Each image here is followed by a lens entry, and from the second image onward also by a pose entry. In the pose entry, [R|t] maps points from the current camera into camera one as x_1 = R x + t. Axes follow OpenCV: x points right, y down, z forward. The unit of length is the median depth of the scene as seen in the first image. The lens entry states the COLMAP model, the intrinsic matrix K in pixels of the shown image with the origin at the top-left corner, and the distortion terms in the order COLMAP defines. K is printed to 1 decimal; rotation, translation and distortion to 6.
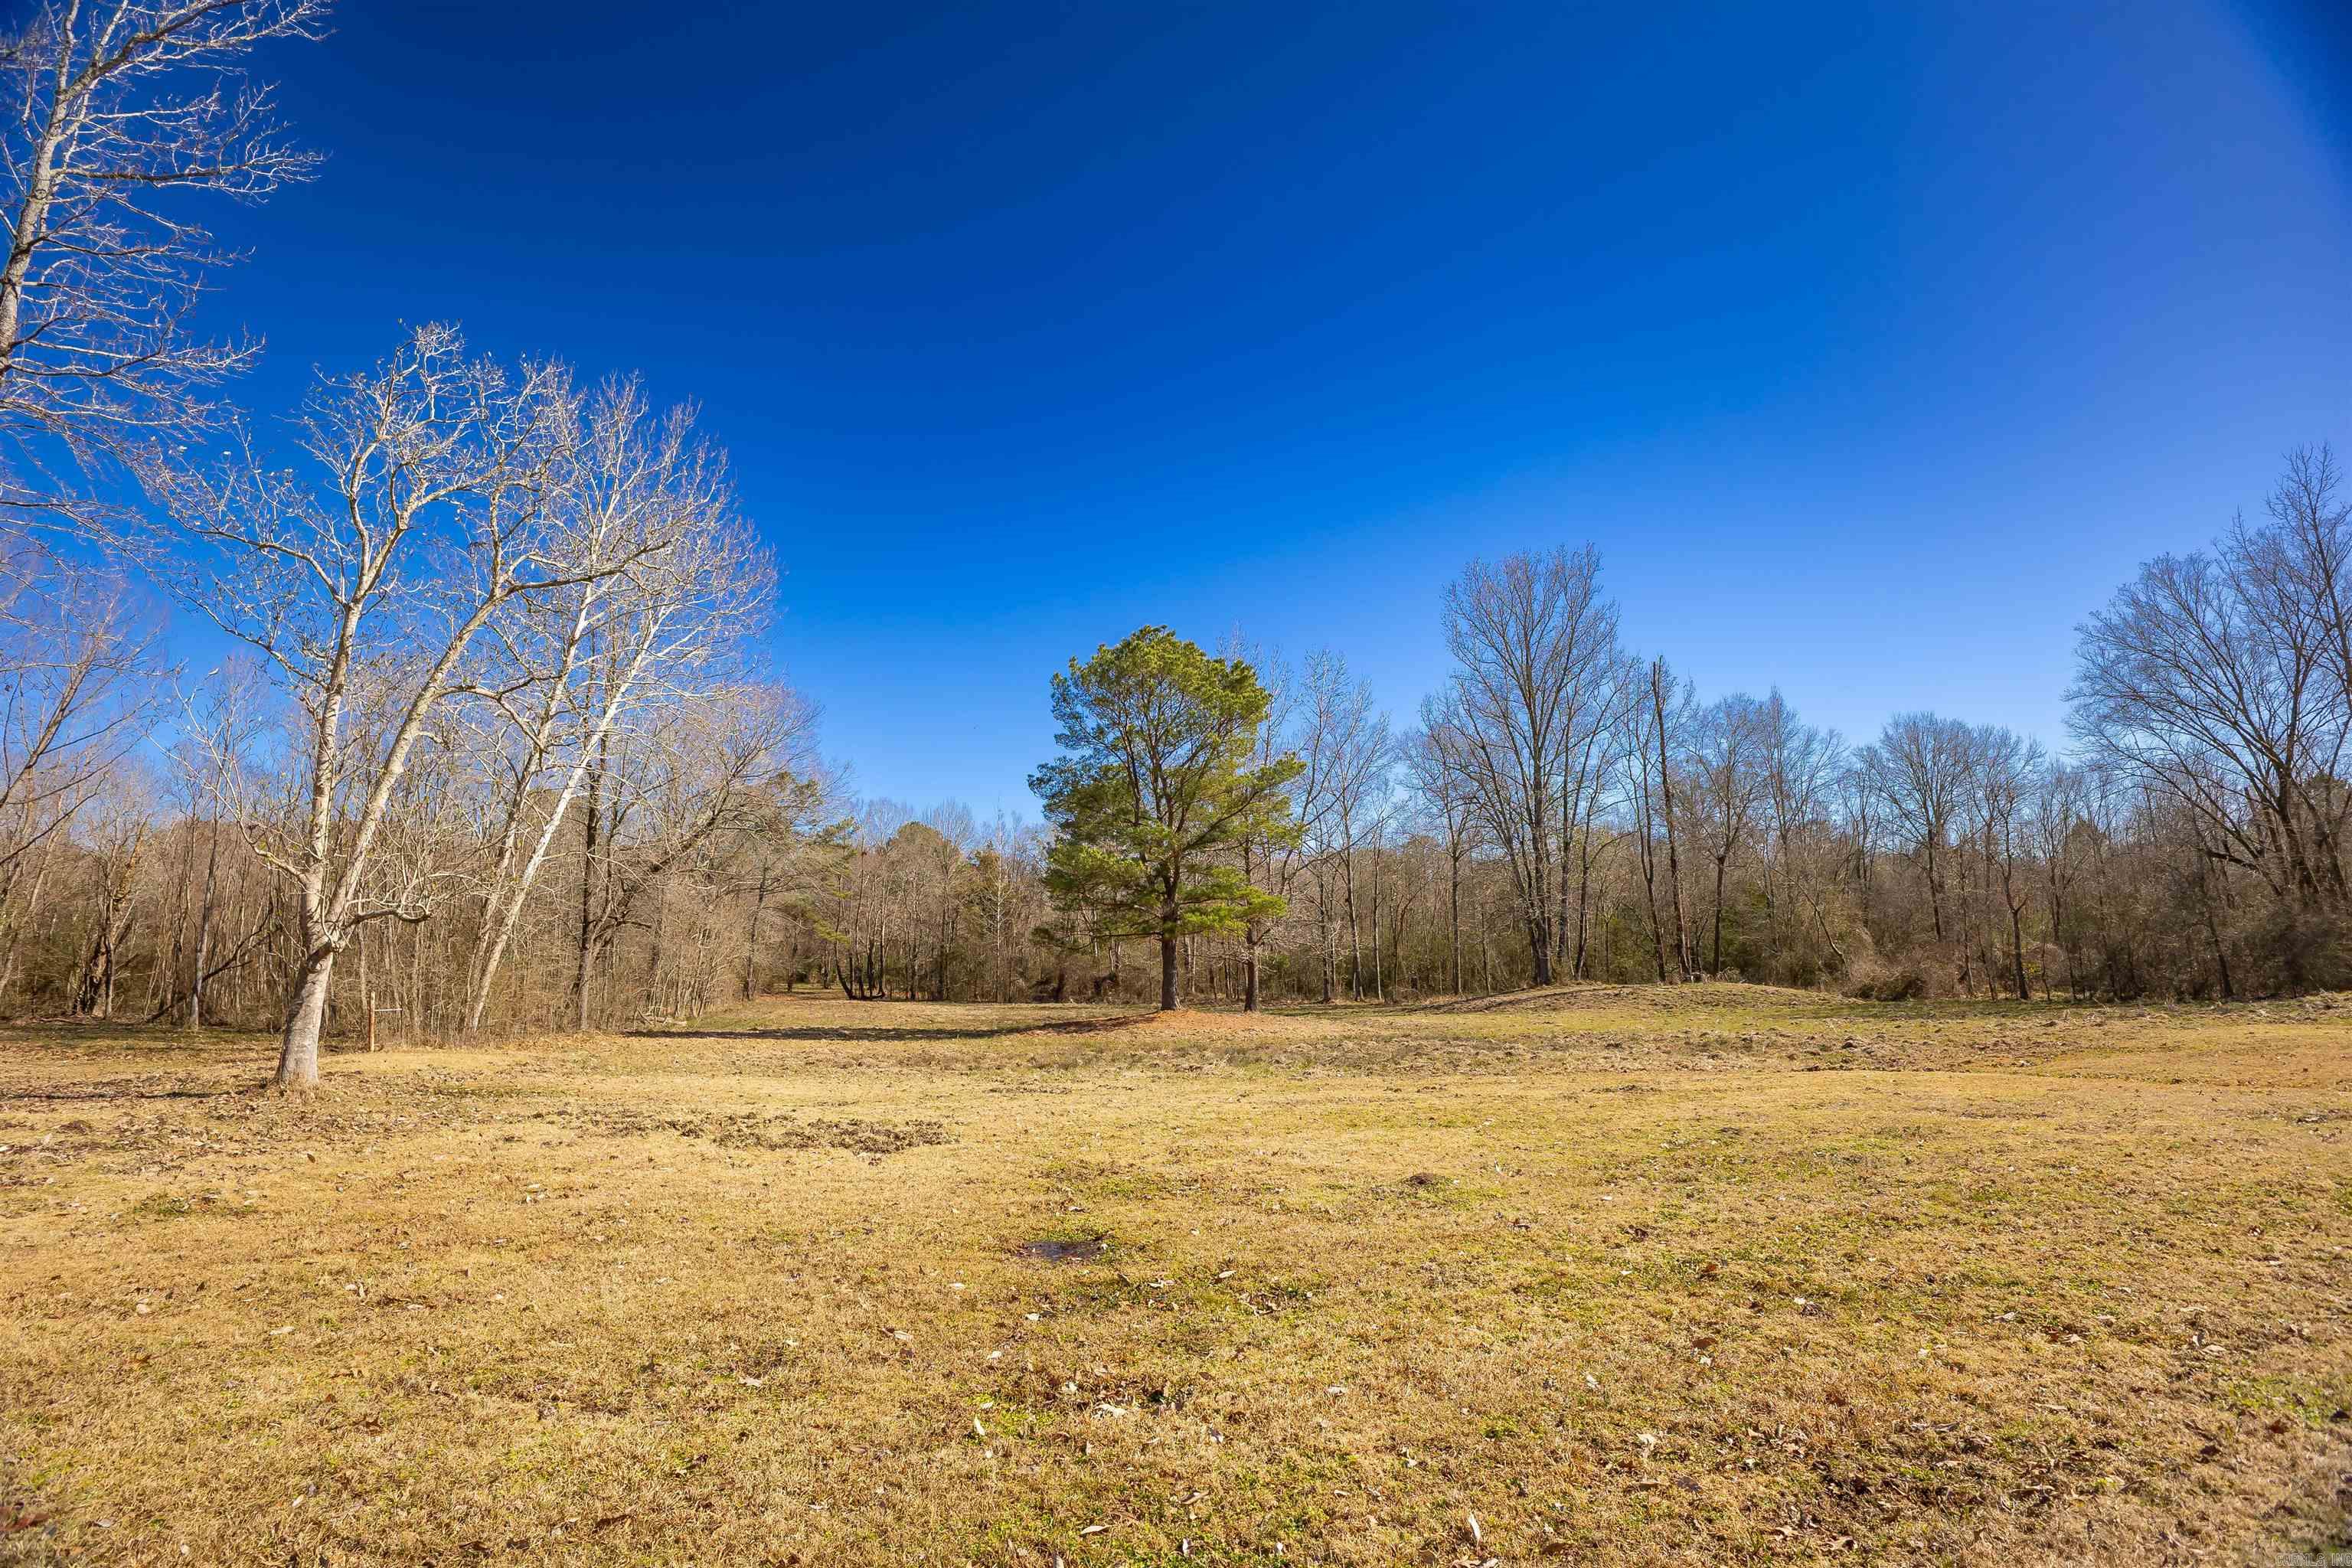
lens RADIAL K [[1088.3, 0, 1175.3], [0, 1088.3, 797.6], [0, 0, 1]] dist [-0.125772, 0.032582]
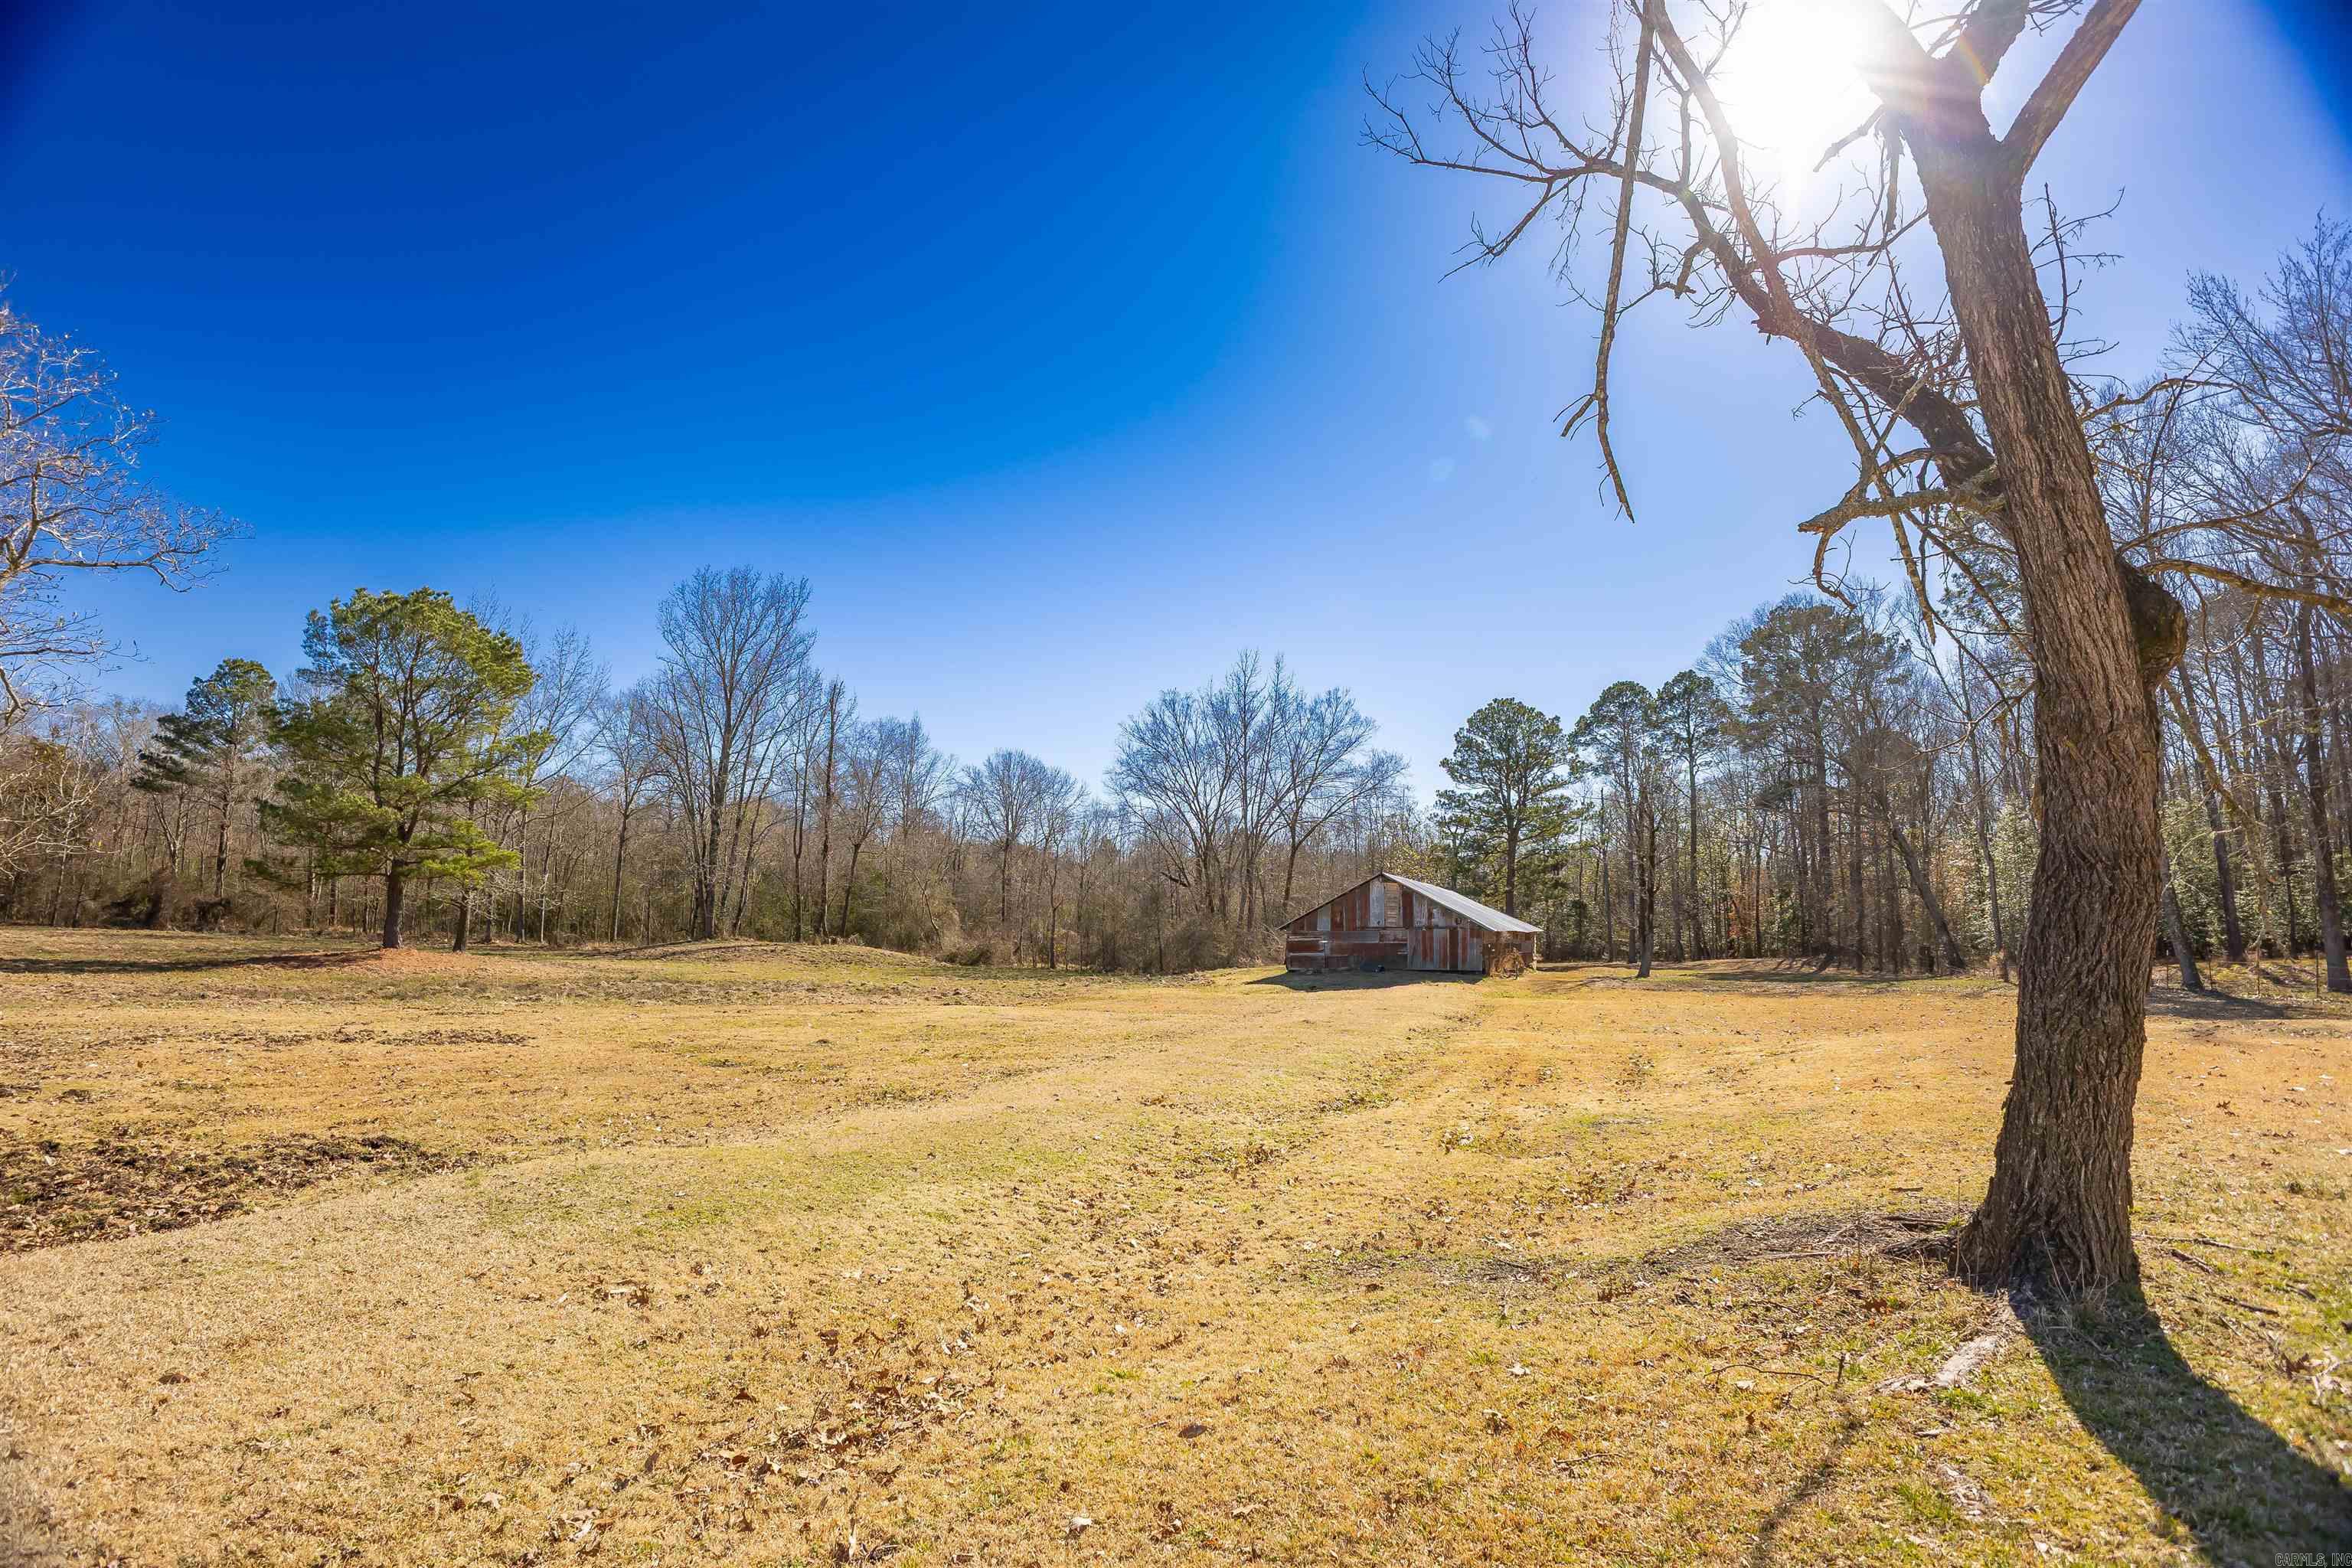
lens RADIAL K [[1052.5, 0, 1176.0], [0, 1052.5, 784.0], [0, 0, 1]] dist [-0.127980, 0.031189]
pose [[0.691397, 0.129649, 0.710747, -0.129587], [-0.149230, 0.988180, -0.035089, -0.033084], [-0.706895, -0.081804, 0.702572, -0.154031]]
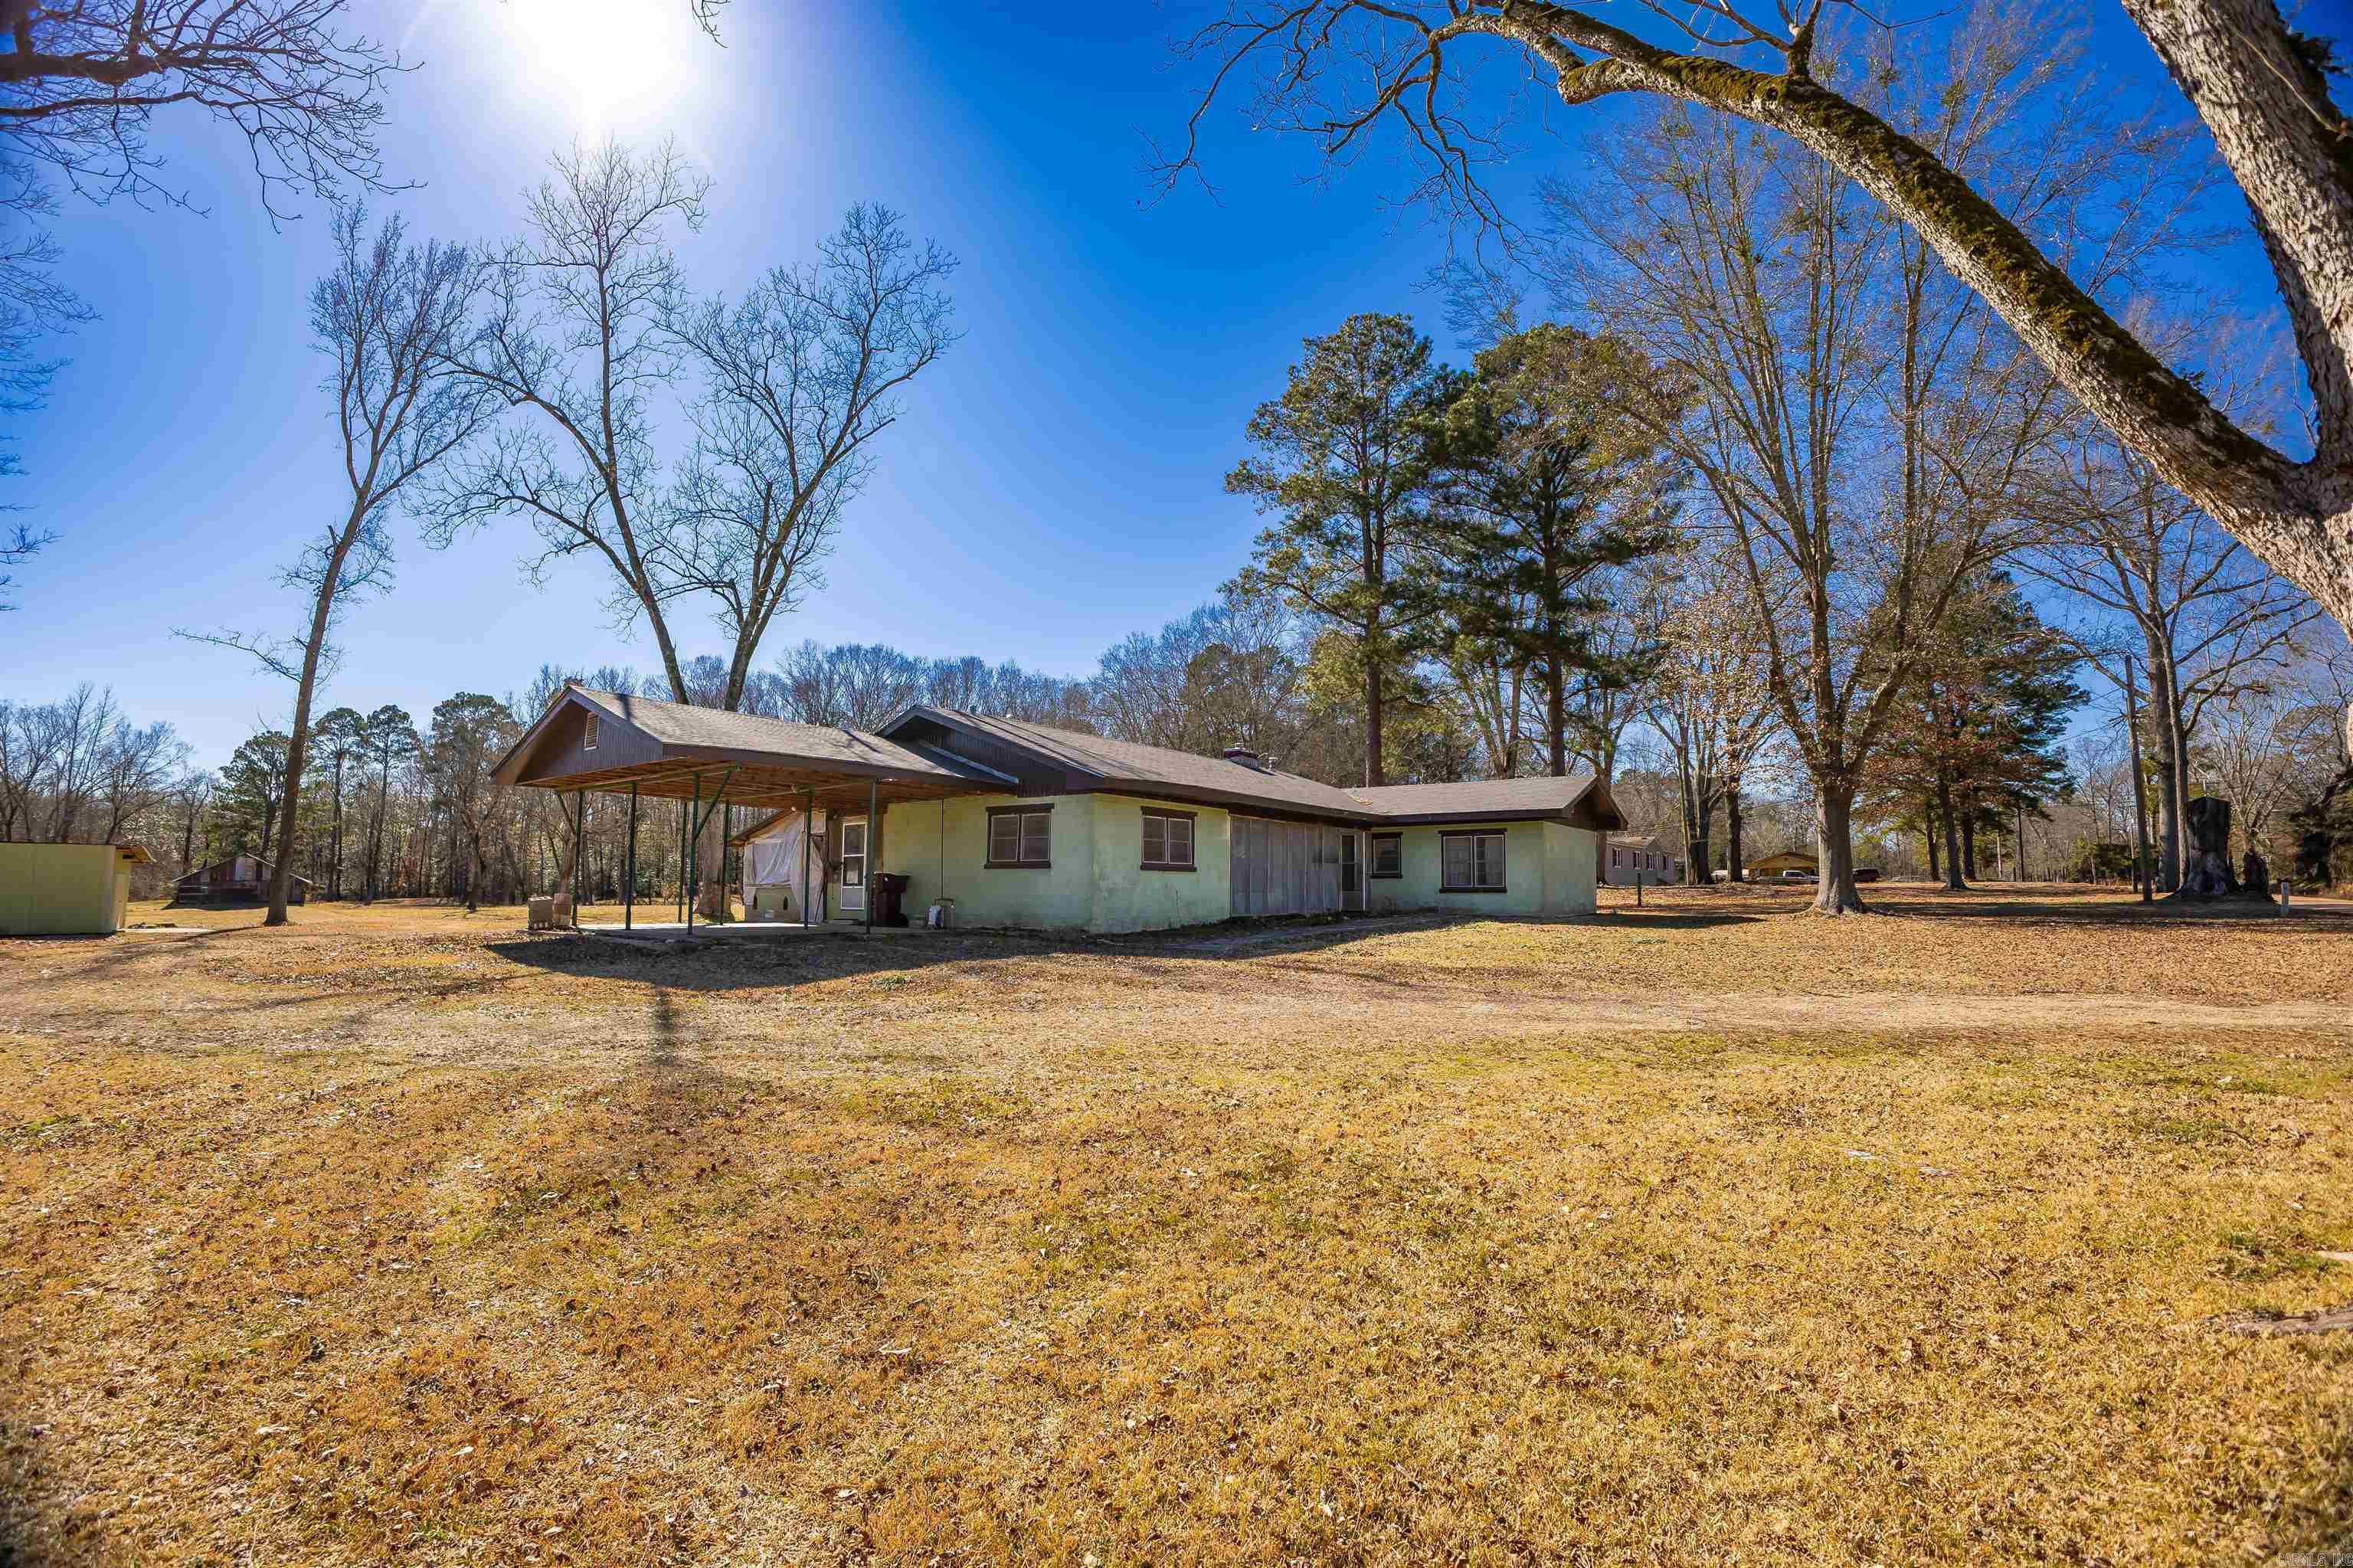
lens RADIAL K [[1002.8, 0, 1181.2], [0, 1002.8, 778.6], [0, 0, 1]] dist [-0.116774, 0.029903]
pose [[-0.440842, 0.112602, 0.890494, -3.120835], [-0.149842, 0.968946, -0.196702, -0.120230], [-0.884989, -0.220147, -0.410280, -0.725488]]
